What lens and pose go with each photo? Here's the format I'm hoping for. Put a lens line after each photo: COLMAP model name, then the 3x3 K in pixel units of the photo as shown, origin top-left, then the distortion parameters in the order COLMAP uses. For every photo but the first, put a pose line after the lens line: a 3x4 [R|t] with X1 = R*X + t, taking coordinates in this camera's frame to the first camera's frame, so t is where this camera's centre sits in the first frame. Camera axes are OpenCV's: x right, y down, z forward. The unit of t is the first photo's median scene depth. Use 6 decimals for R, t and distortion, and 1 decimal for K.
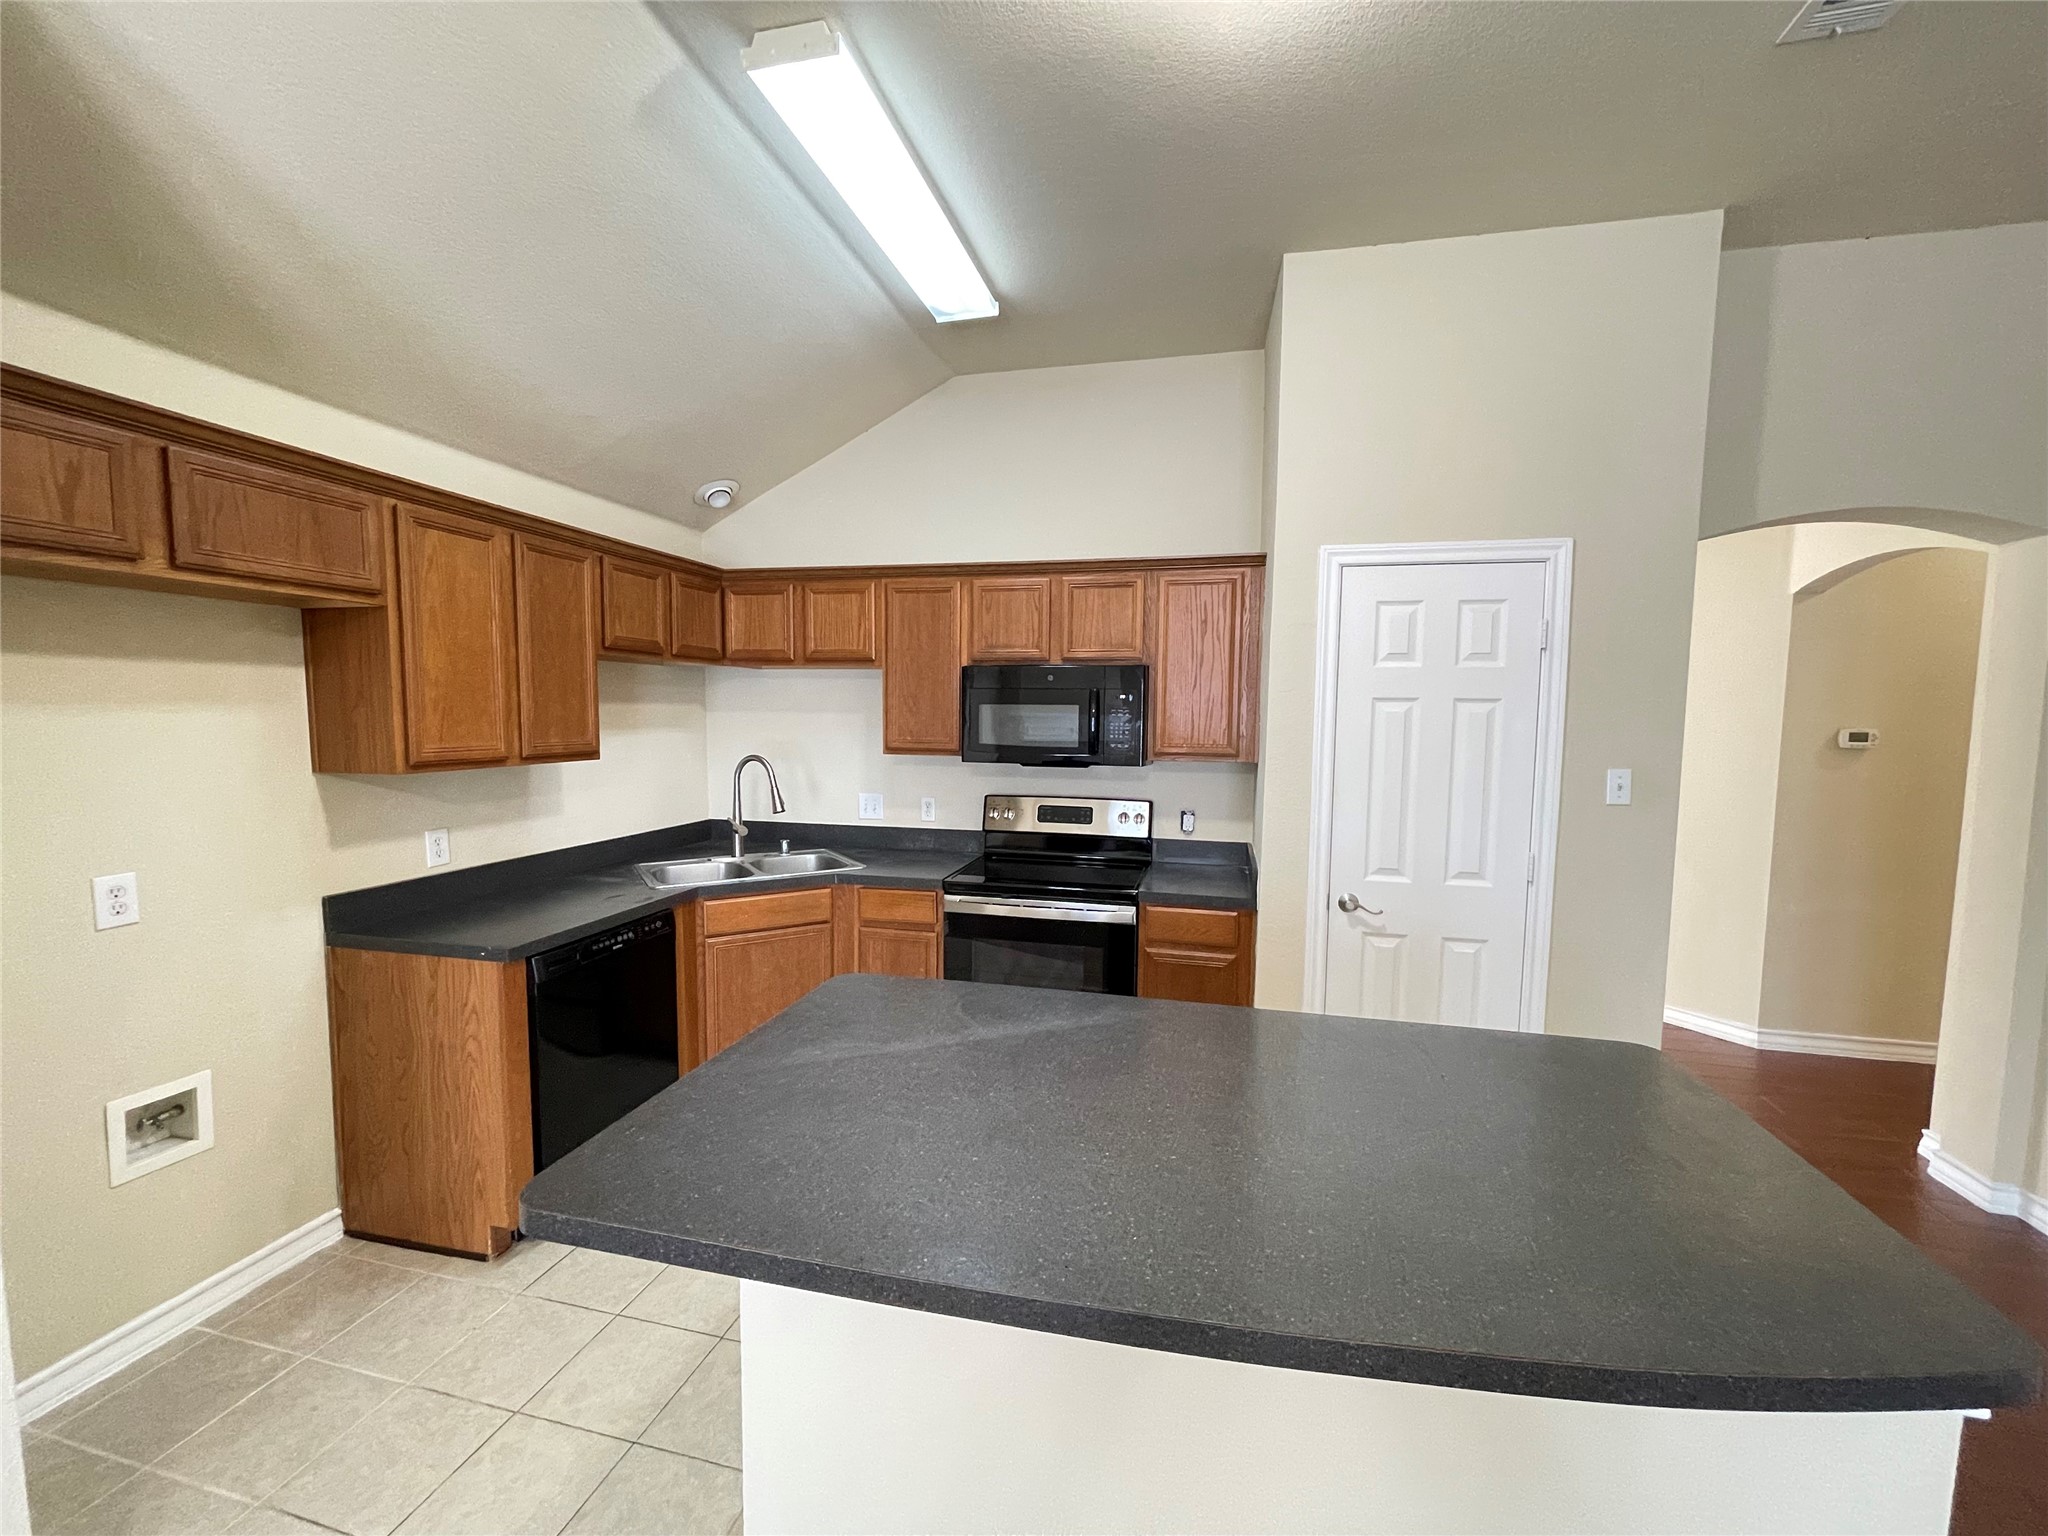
lens RADIAL K [[827.4, 0, 1024.6], [0, 827.4, 776.4], [0, 0, 1]] dist [-0.008437, 0.002370]
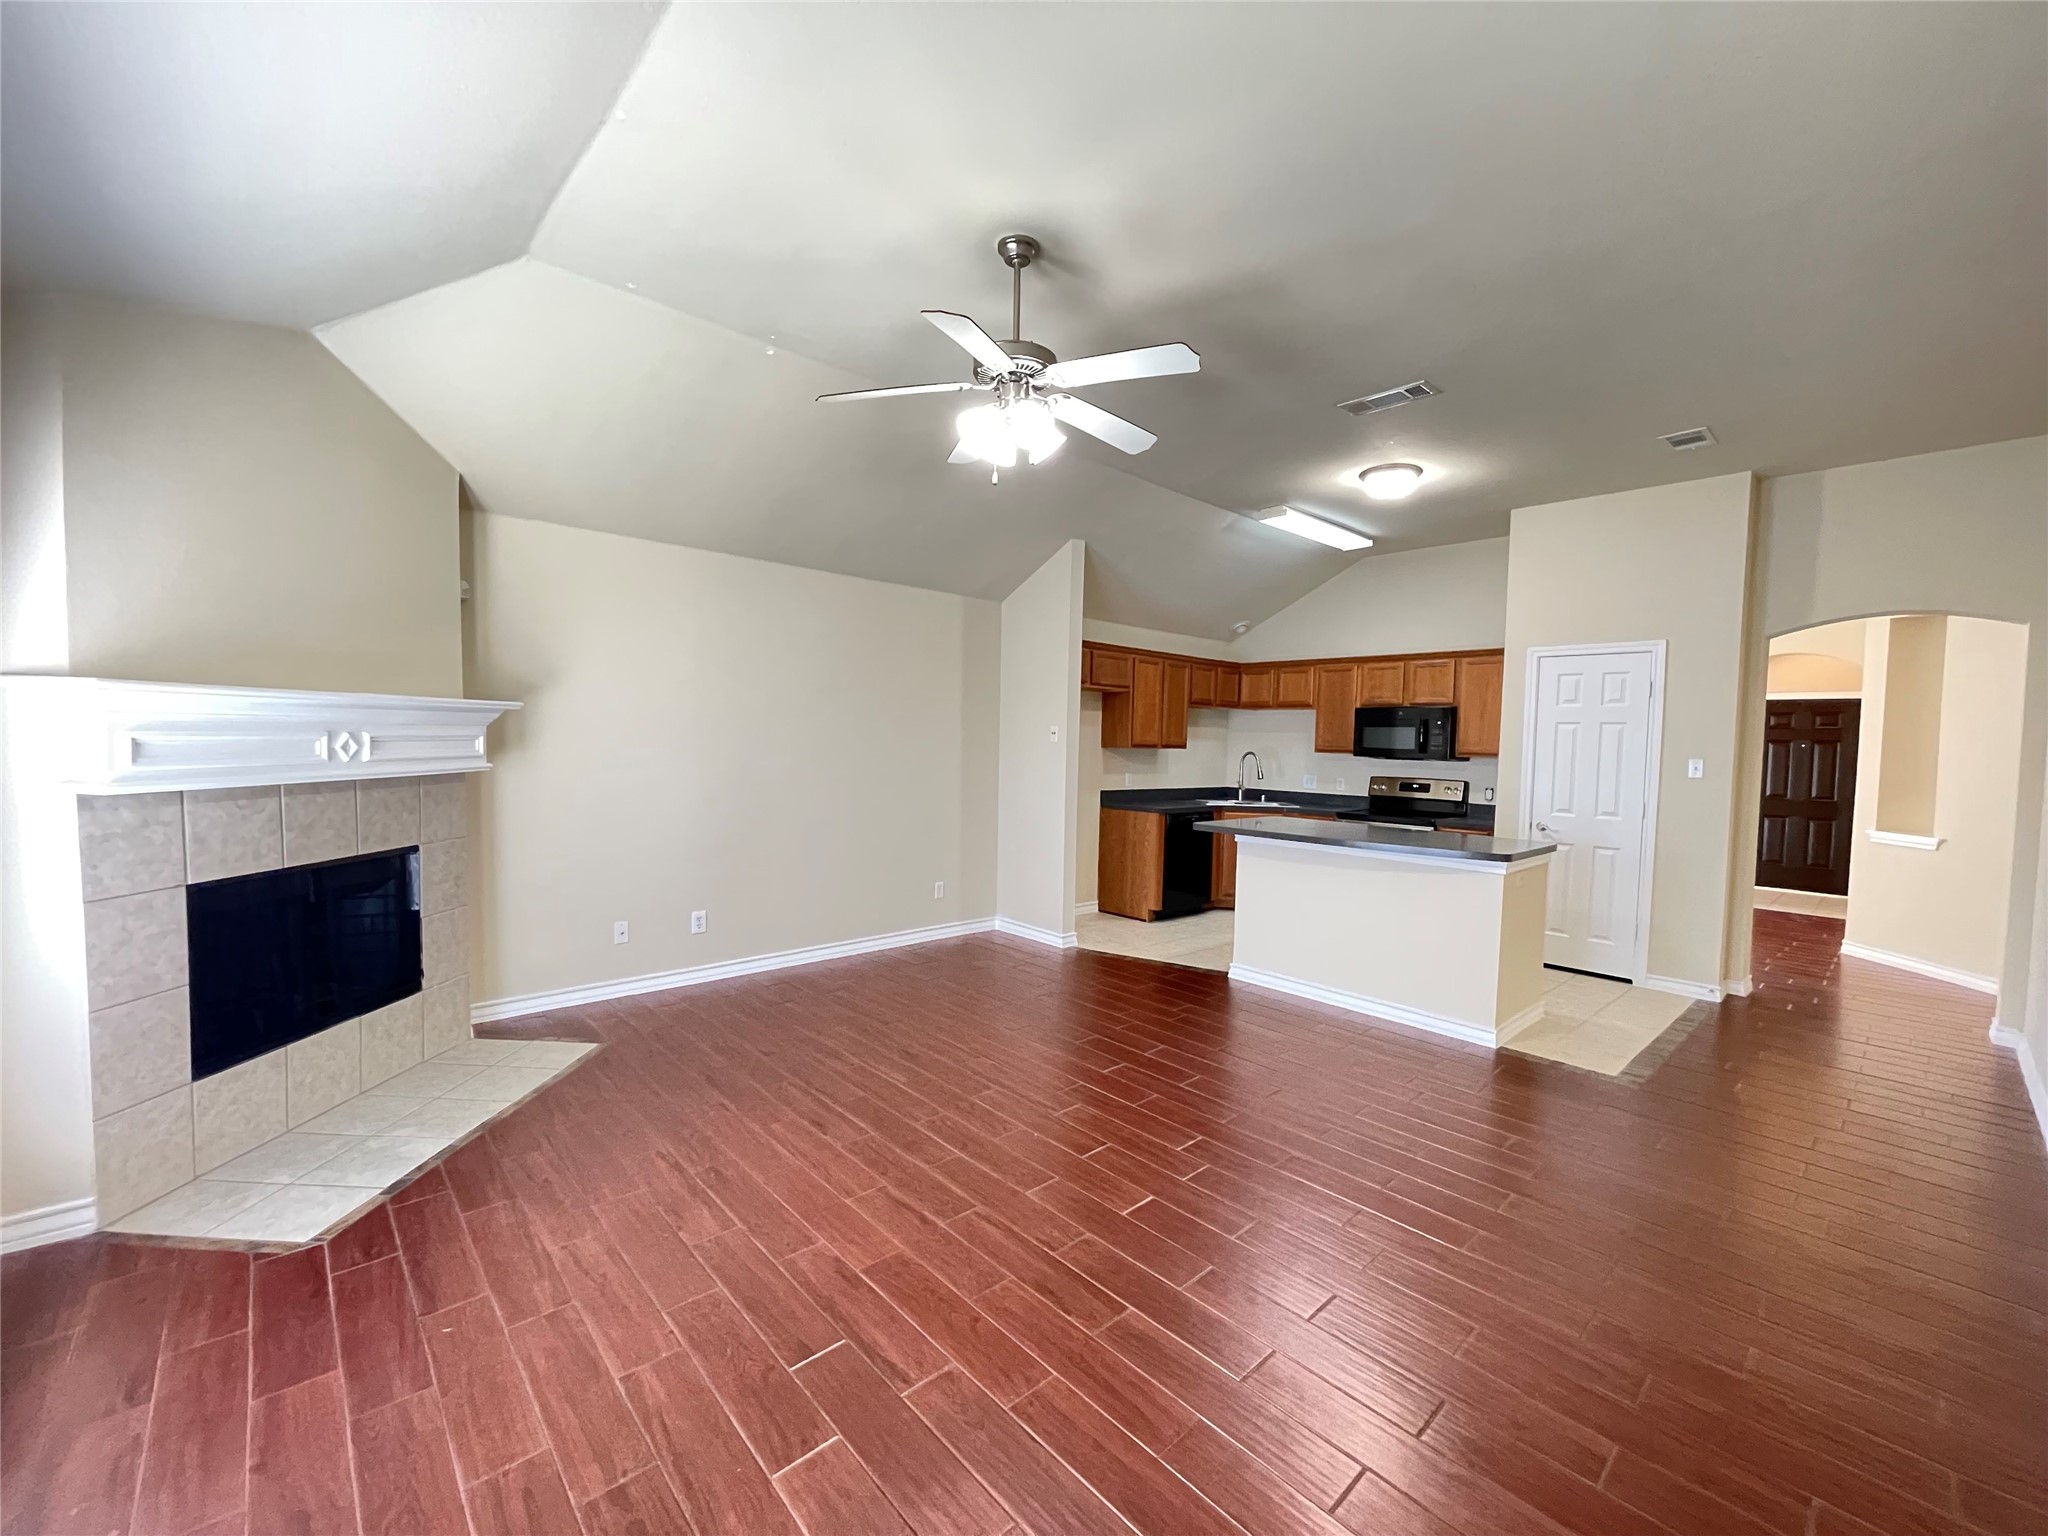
lens RADIAL K [[827.4, 0, 1032.0], [0, 827.4, 776.9], [0, 0, 1]] dist [-0.008437, 0.002370]
pose [[0.834109, 0.034817, -0.550499, 0.390429], [-0.060294, 0.997781, -0.028251, 0.140325], [0.548294, 0.056756, 0.834357, -1.117896]]
